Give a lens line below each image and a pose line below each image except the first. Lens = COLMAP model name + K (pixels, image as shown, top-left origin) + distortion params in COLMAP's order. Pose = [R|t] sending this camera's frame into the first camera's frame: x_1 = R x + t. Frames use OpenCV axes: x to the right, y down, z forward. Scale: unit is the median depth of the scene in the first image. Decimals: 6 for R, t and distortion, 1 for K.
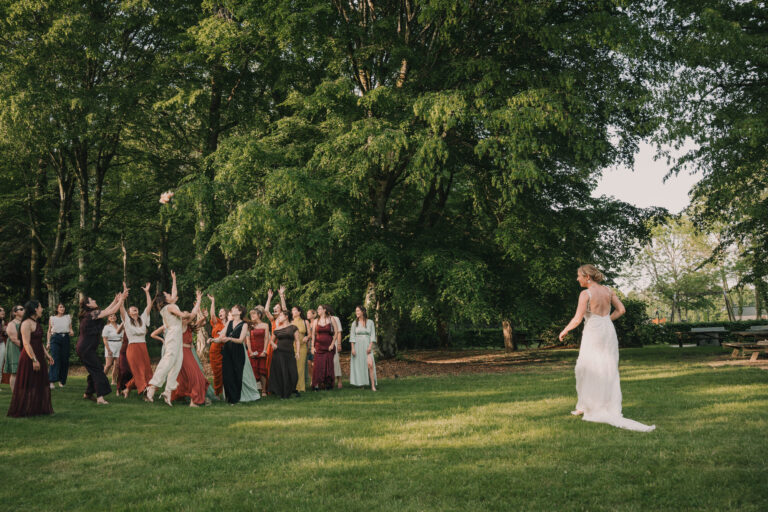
lens RADIAL K [[663.2, 0, 384.1], [0, 663.2, 259.3], [0, 0, 1]] dist [-0.062204, -0.003066]
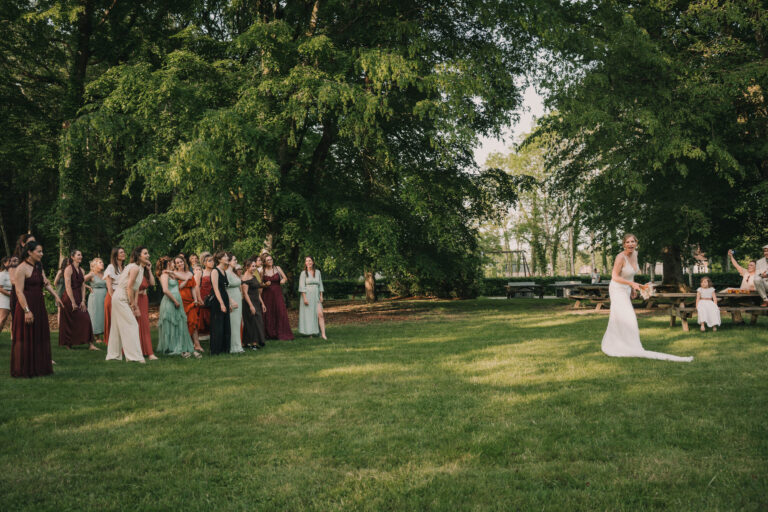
lens RADIAL K [[663.2, 0, 386.7], [0, 663.2, 256.0], [0, 0, 1]] dist [-0.062204, -0.003066]
pose [[0.933495, 0.025507, 0.357683, -0.272990], [-0.049554, 0.997073, 0.058225, 0.005824], [-0.355150, -0.072077, 0.932026, 0.020358]]
